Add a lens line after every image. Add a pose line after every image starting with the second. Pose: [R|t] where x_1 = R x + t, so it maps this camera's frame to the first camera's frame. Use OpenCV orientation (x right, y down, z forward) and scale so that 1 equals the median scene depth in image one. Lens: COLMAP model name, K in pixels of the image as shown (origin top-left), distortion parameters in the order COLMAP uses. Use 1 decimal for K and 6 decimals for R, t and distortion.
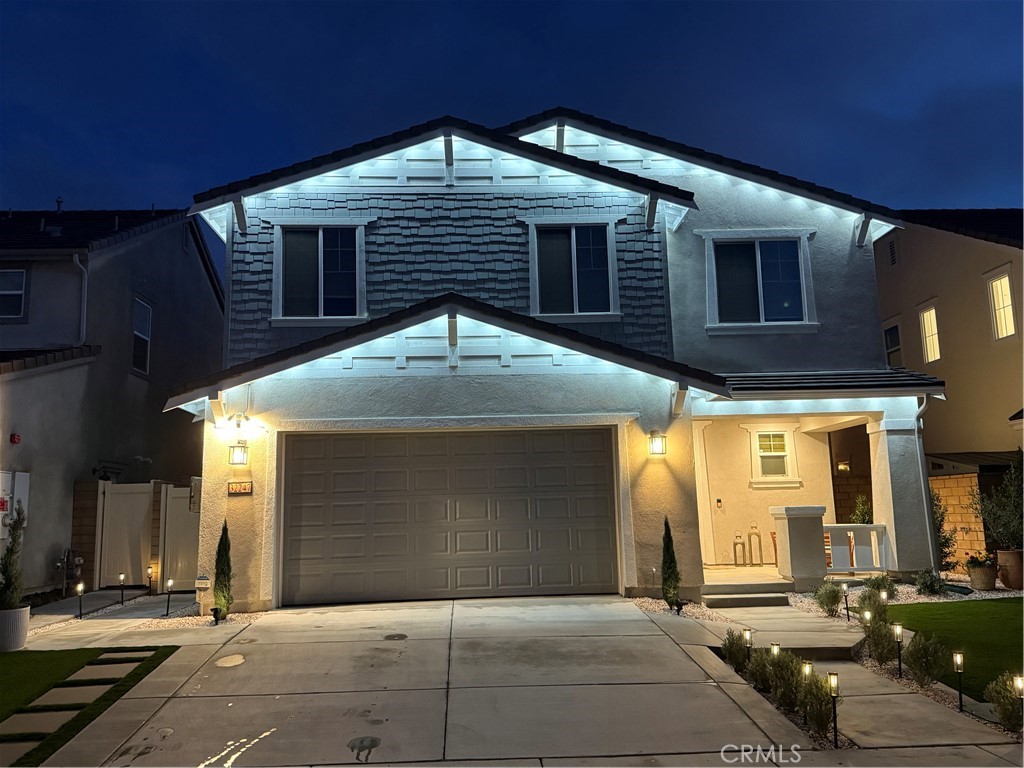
lens RADIAL K [[816.2, 0, 512.0], [0, 816.2, 384.0], [0, 0, 1]] dist [0.168273, -0.232830]
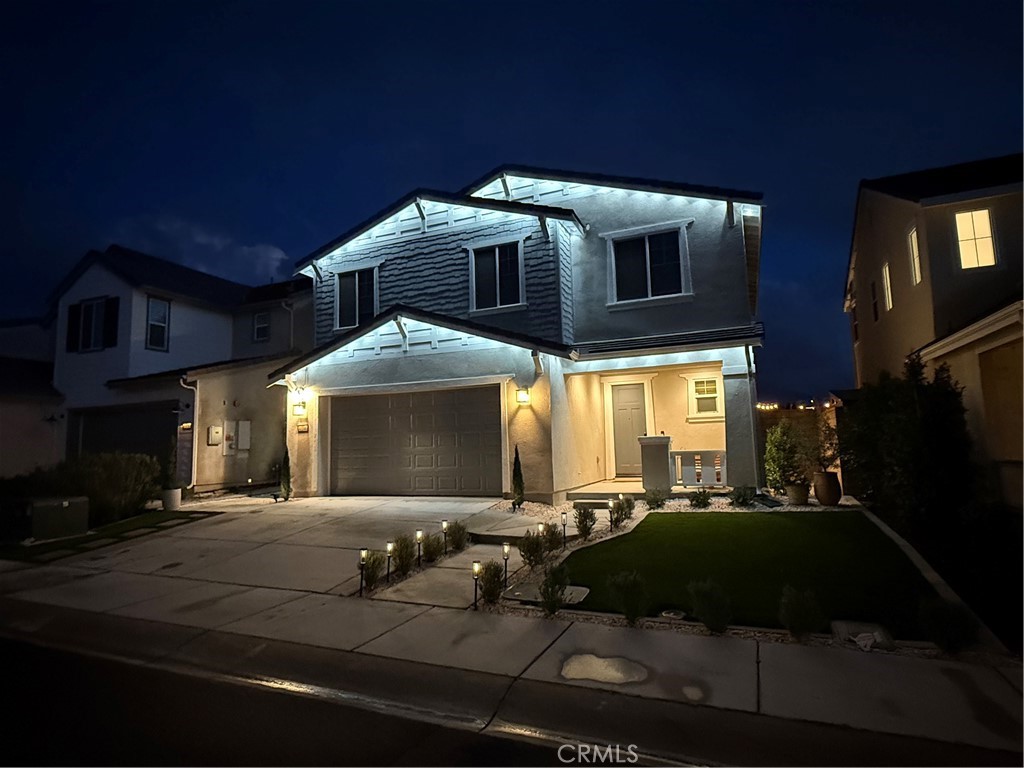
lens RADIAL K [[563.7, 0, 512.0], [0, 563.7, 384.0], [0, 0, 1]] dist [0.001216, -0.000065]
pose [[0.899190, -0.044554, -0.435285, 0.528282], [0.070011, 0.996636, 0.042612, 0.009354], [0.431922, -0.068791, 0.899284, 0.101446]]
